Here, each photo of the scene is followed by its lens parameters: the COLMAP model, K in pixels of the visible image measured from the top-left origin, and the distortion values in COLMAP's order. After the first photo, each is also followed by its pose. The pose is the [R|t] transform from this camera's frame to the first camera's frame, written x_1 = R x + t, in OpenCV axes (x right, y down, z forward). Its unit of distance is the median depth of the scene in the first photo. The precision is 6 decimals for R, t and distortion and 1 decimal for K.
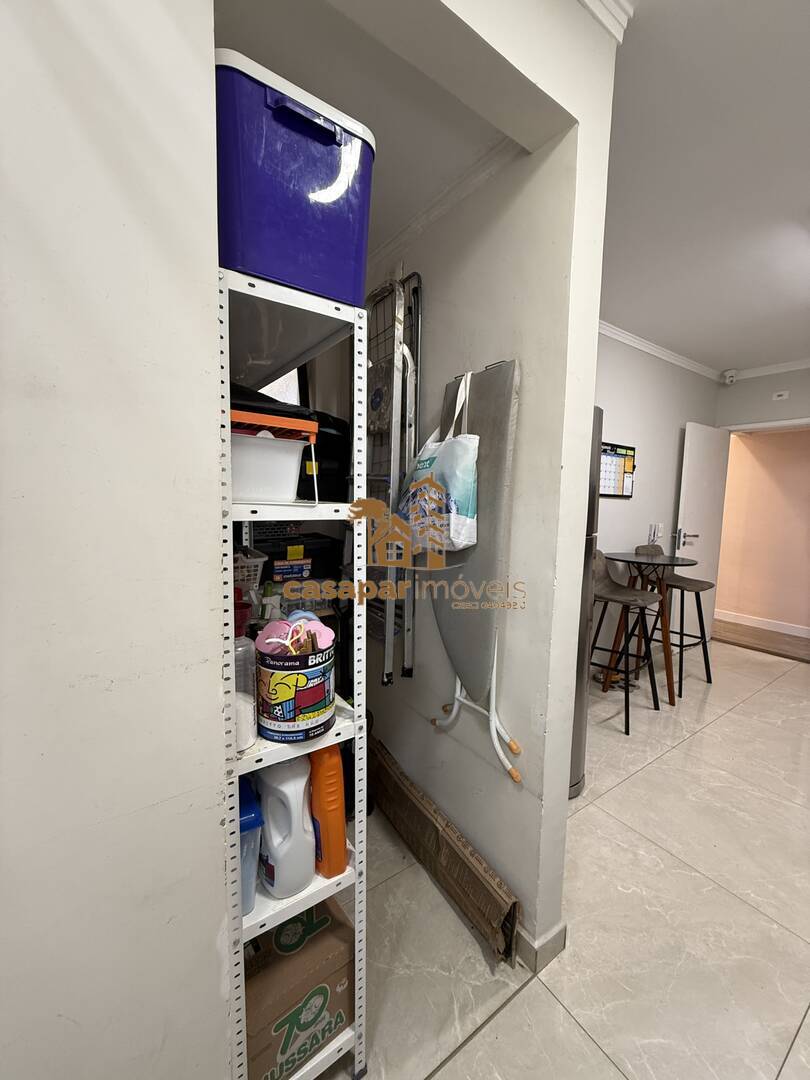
lens RADIAL K [[432.2, 0, 405.2], [0, 432.2, 537.3], [0, 0, 1]] dist [0.001839, -0.000075]
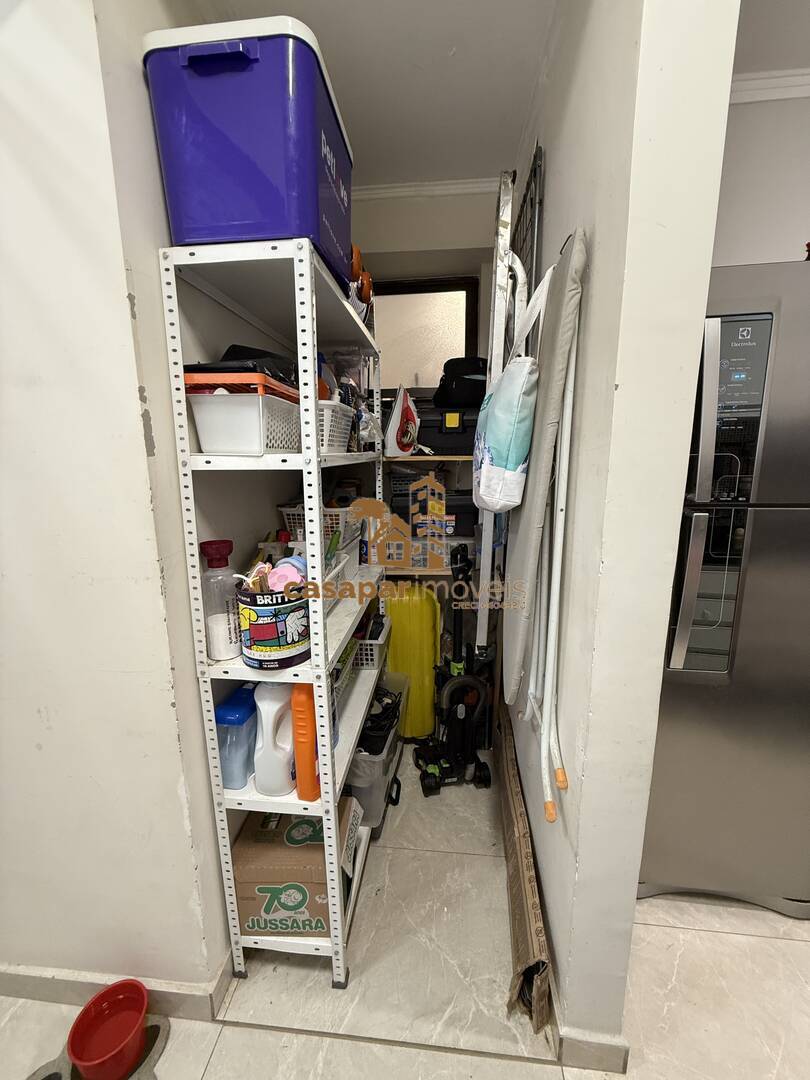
lens RADIAL K [[432.2, 0, 405.2], [0, 432.2, 537.3], [0, 0, 1]] dist [0.001839, -0.000075]
pose [[0.757201, 0.097554, -0.645856, 0.694783], [-0.037429, 0.993640, 0.106204, -0.001196], [0.652109, -0.056243, 0.756036, 0.393588]]
